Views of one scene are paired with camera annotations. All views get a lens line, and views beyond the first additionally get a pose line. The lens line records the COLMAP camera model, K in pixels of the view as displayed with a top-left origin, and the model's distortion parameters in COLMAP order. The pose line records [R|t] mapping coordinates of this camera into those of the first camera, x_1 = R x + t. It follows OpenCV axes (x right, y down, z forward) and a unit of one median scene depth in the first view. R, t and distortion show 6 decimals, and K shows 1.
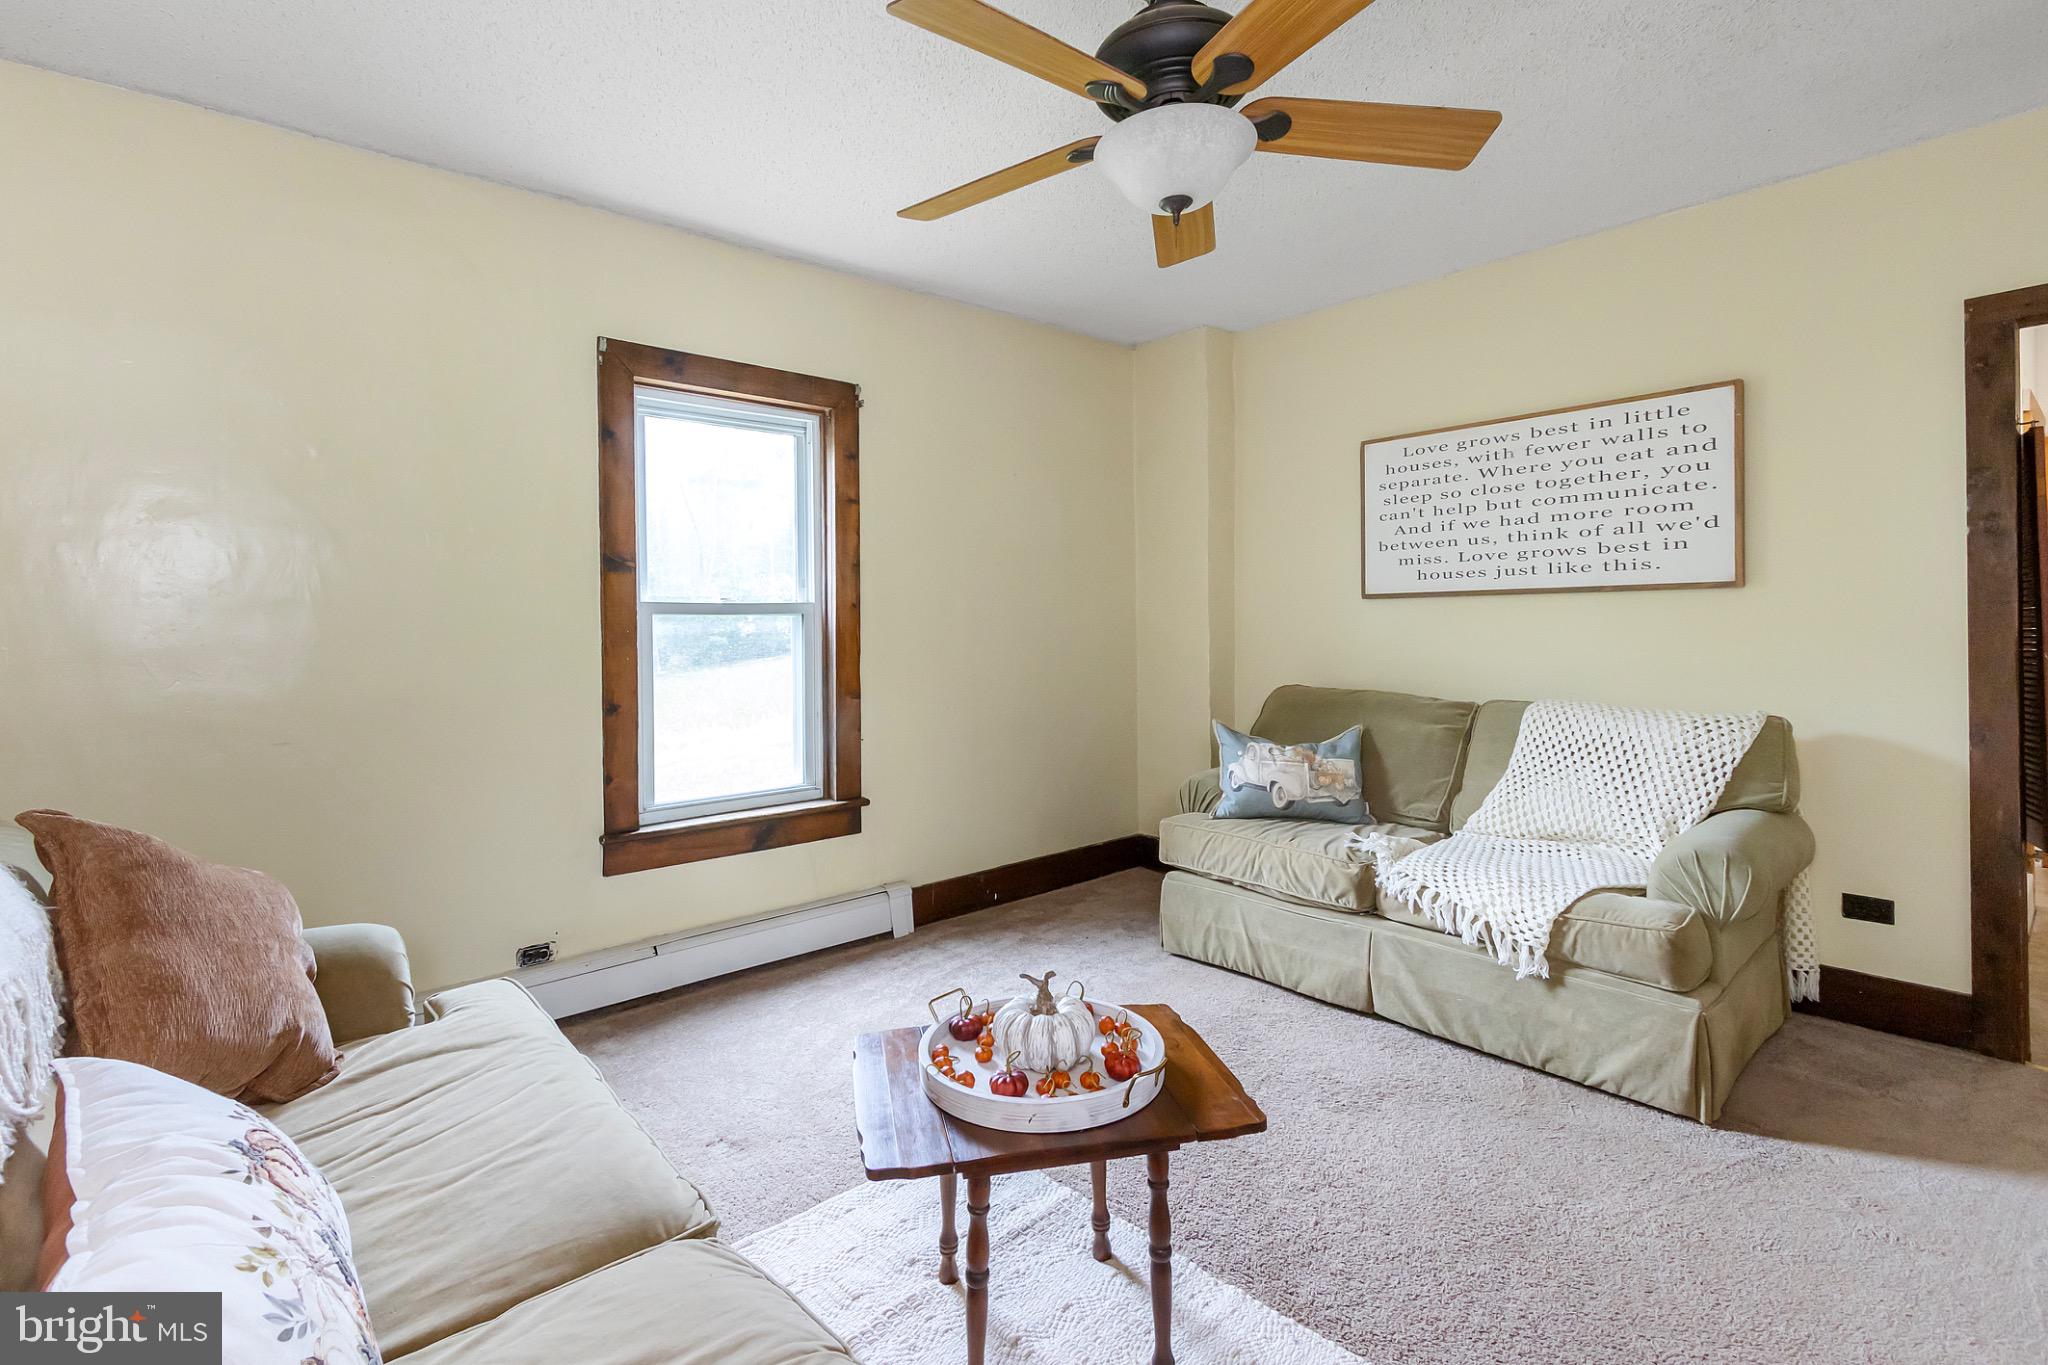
lens RADIAL K [[945.3, 0, 988.2], [0, 945.3, 627.3], [0, 0, 1]] dist [0.003181, -0.000780]
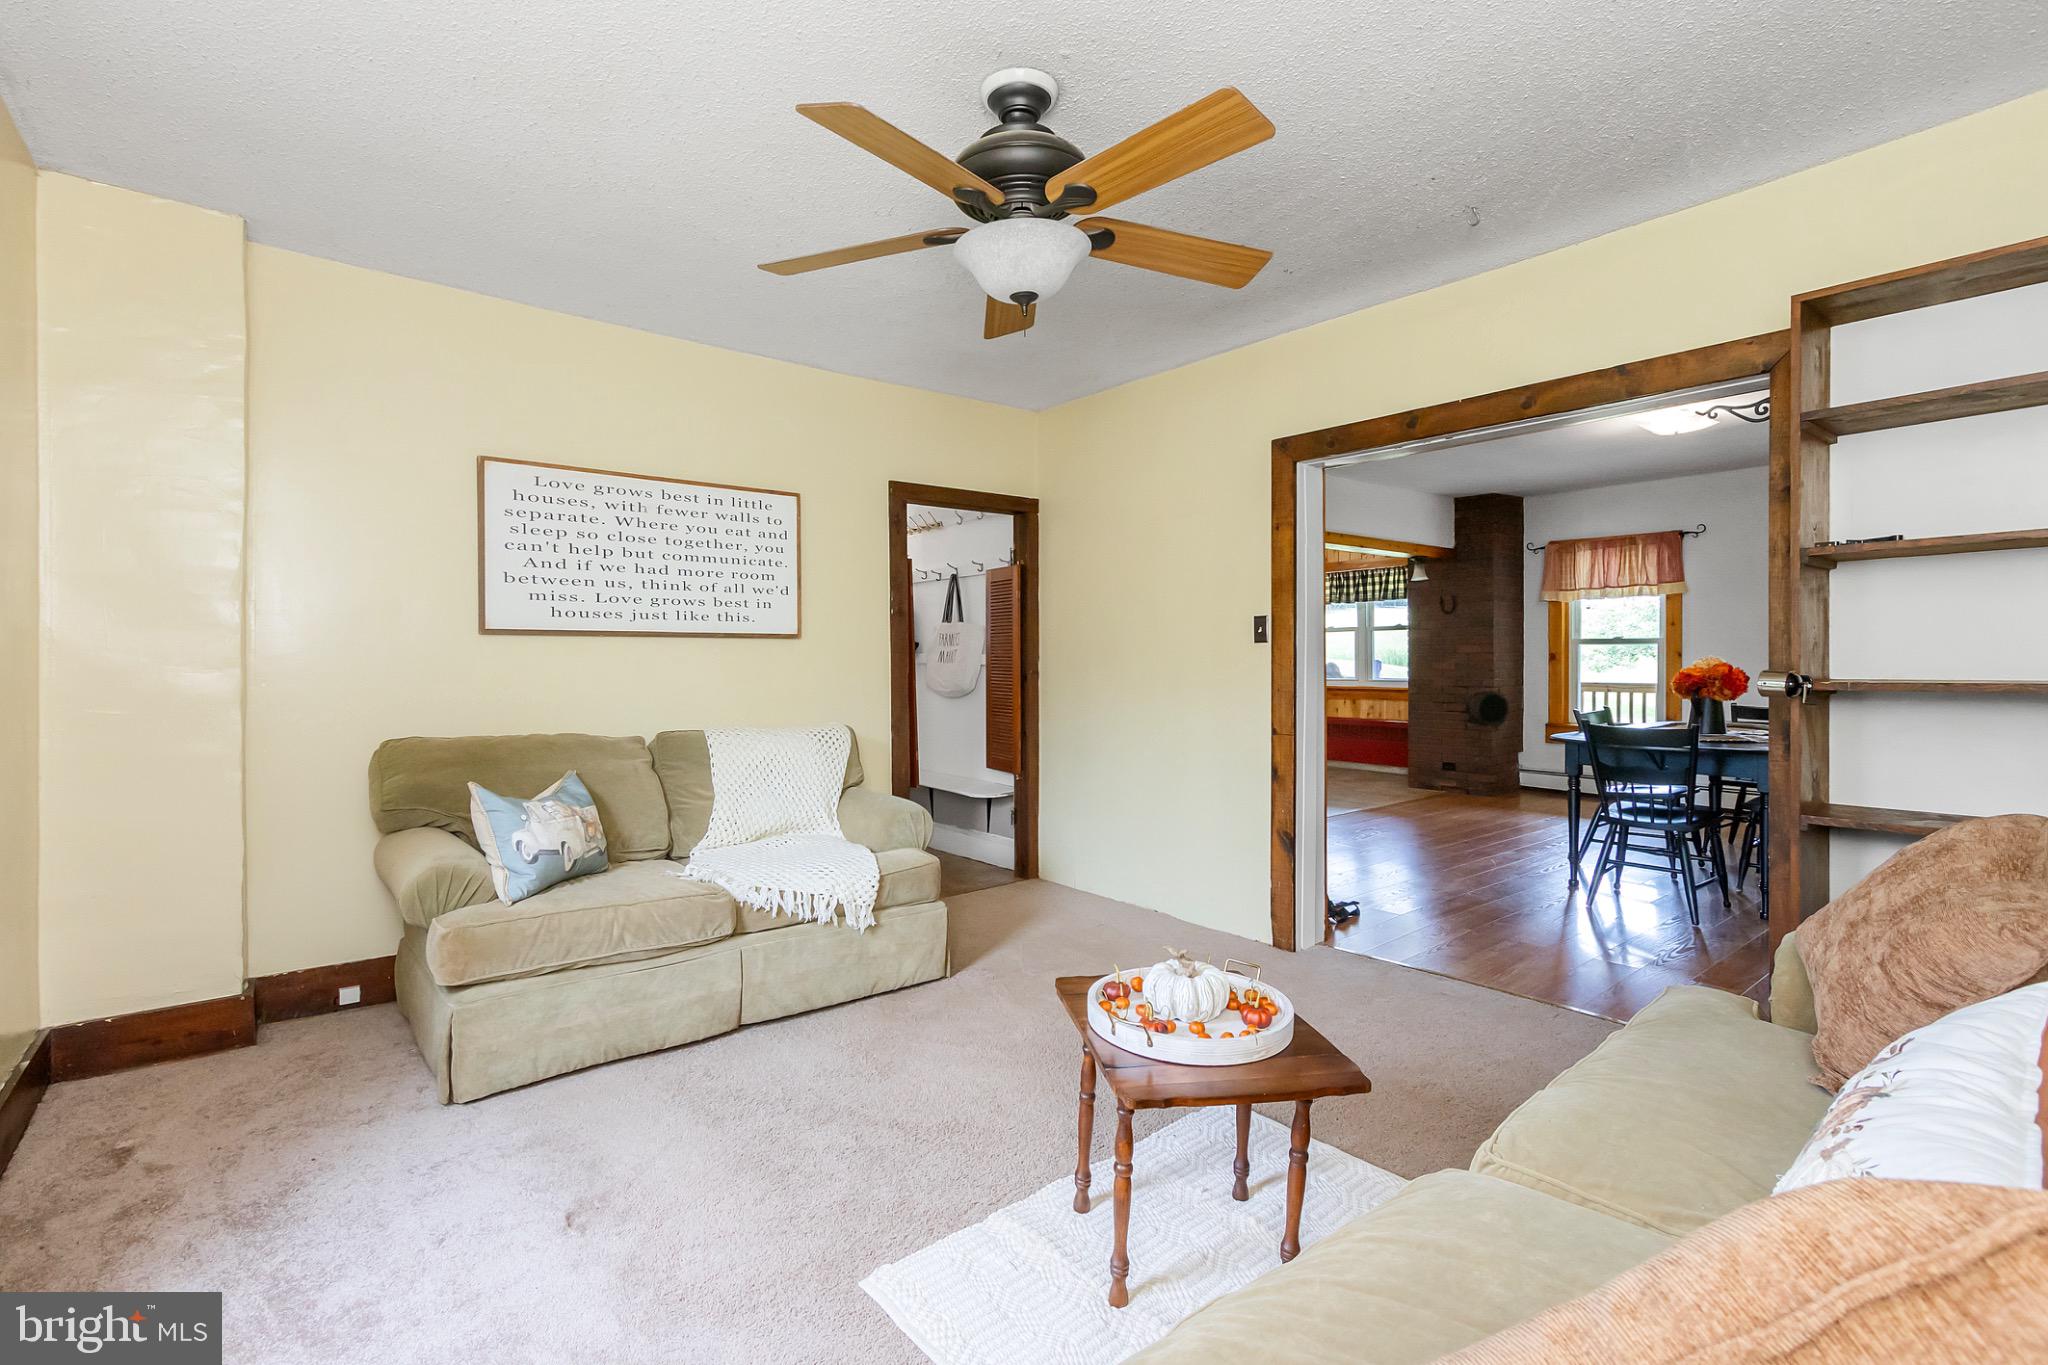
lens RADIAL K [[945.3, 0, 1005.1], [0, 945.3, 667.4], [0, 0, 1]] dist [0.003181, -0.000780]
pose [[0.023659, 0.002371, 0.999717, -0.551636], [0.001353, 0.999996, -0.002404, 0.004892], [-0.999719, 0.001409, 0.023655, 0.567543]]
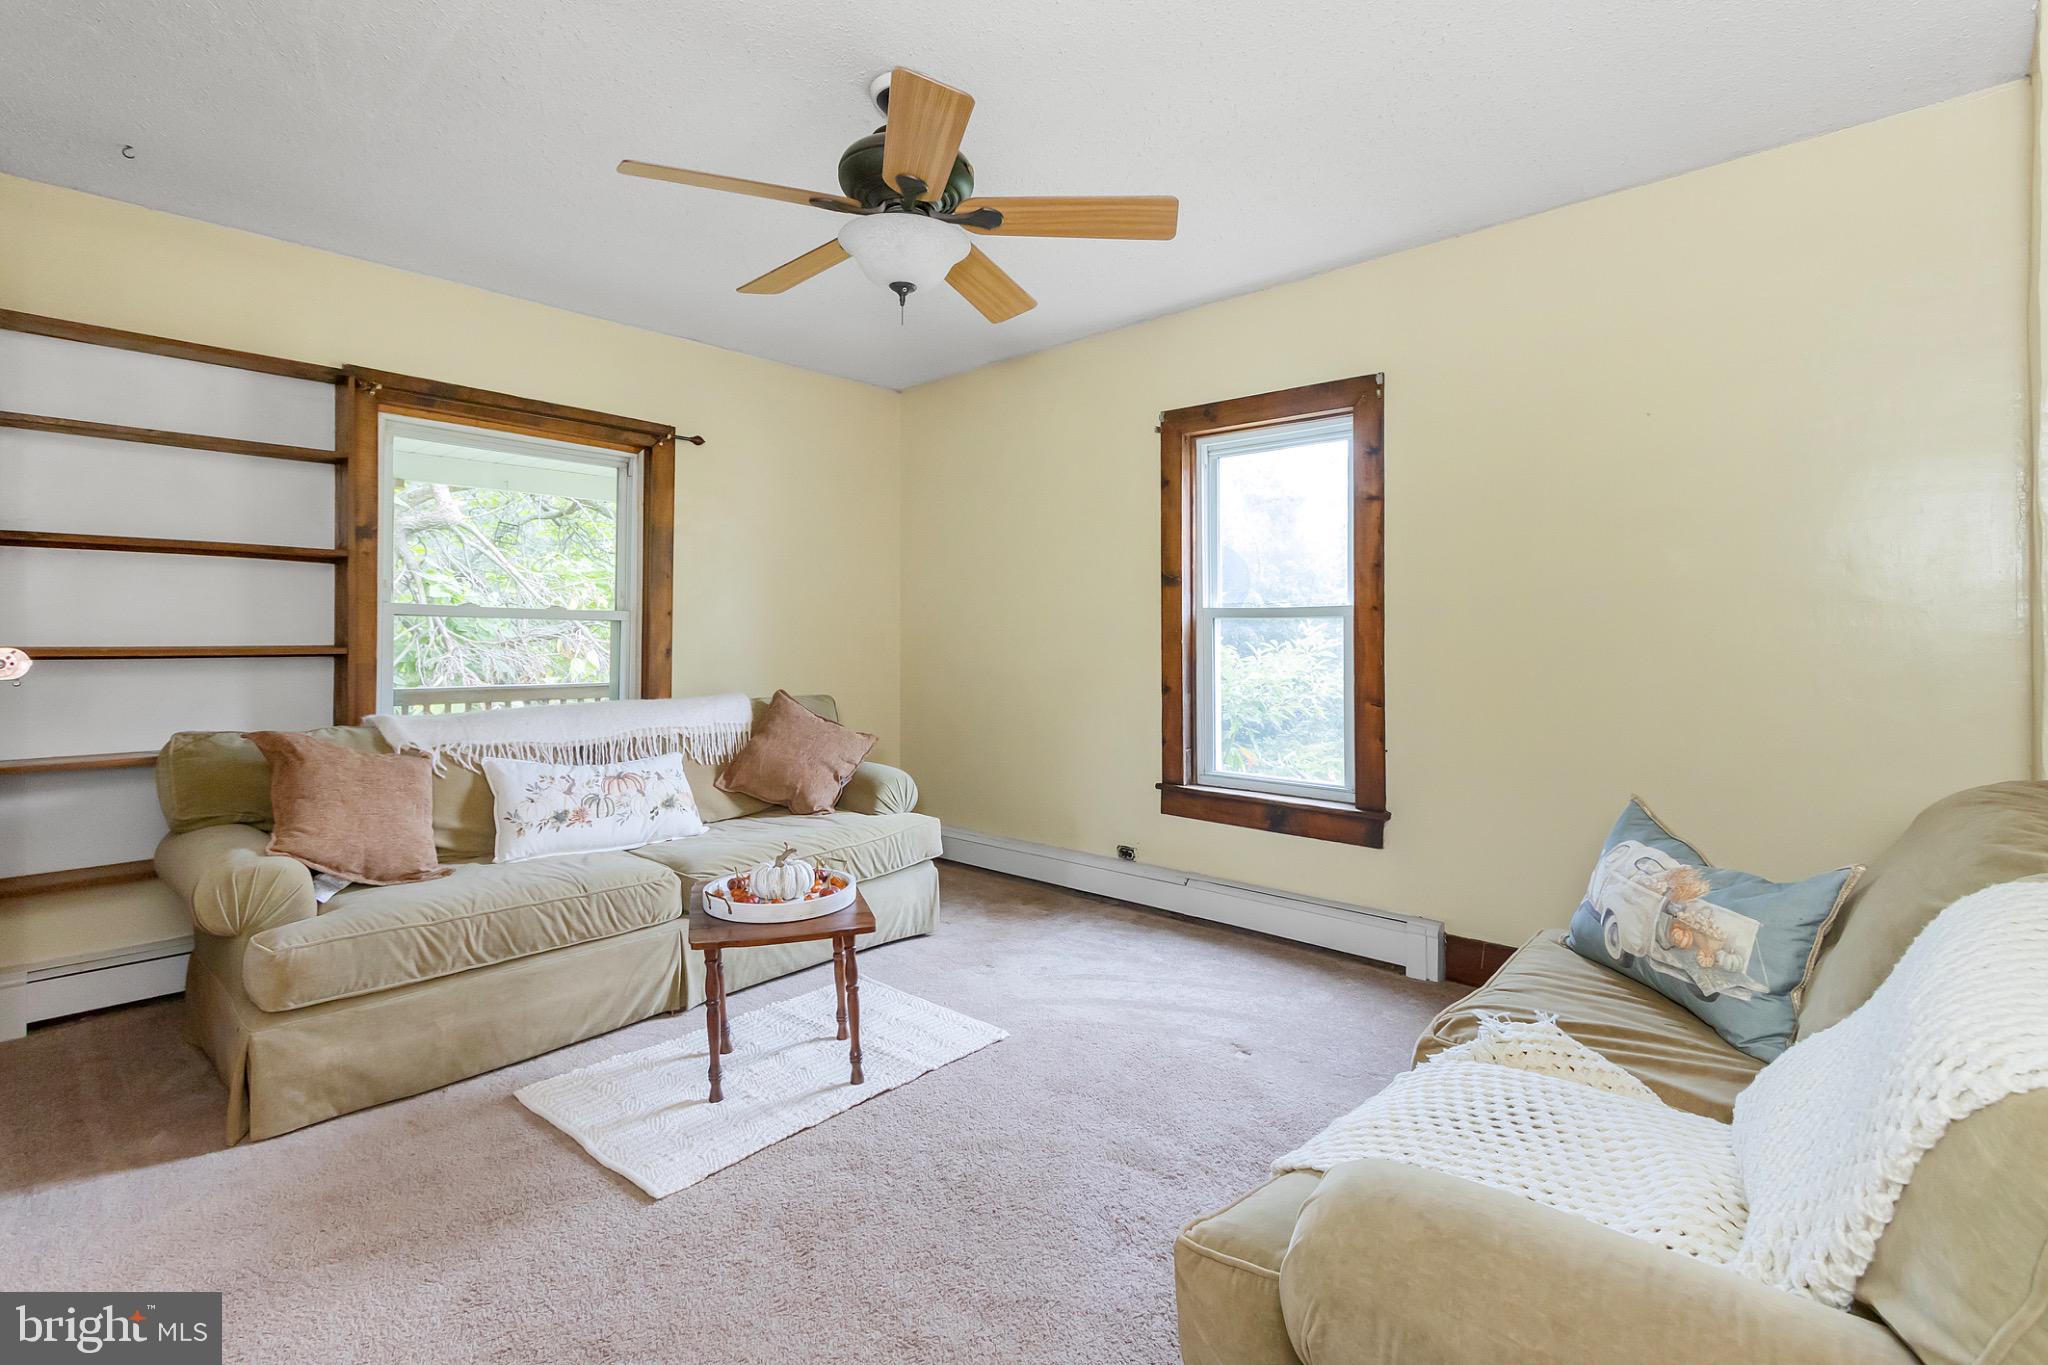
lens RADIAL K [[945.3, 0, 1013.2], [0, 945.3, 625.6], [0, 0, 1]] dist [0.003181, -0.000780]
pose [[0.129311, 0.010054, -0.991553, 0.815156], [-0.005801, 0.999939, 0.009382, -0.013198], [0.991587, 0.004538, 0.129361, 0.558913]]
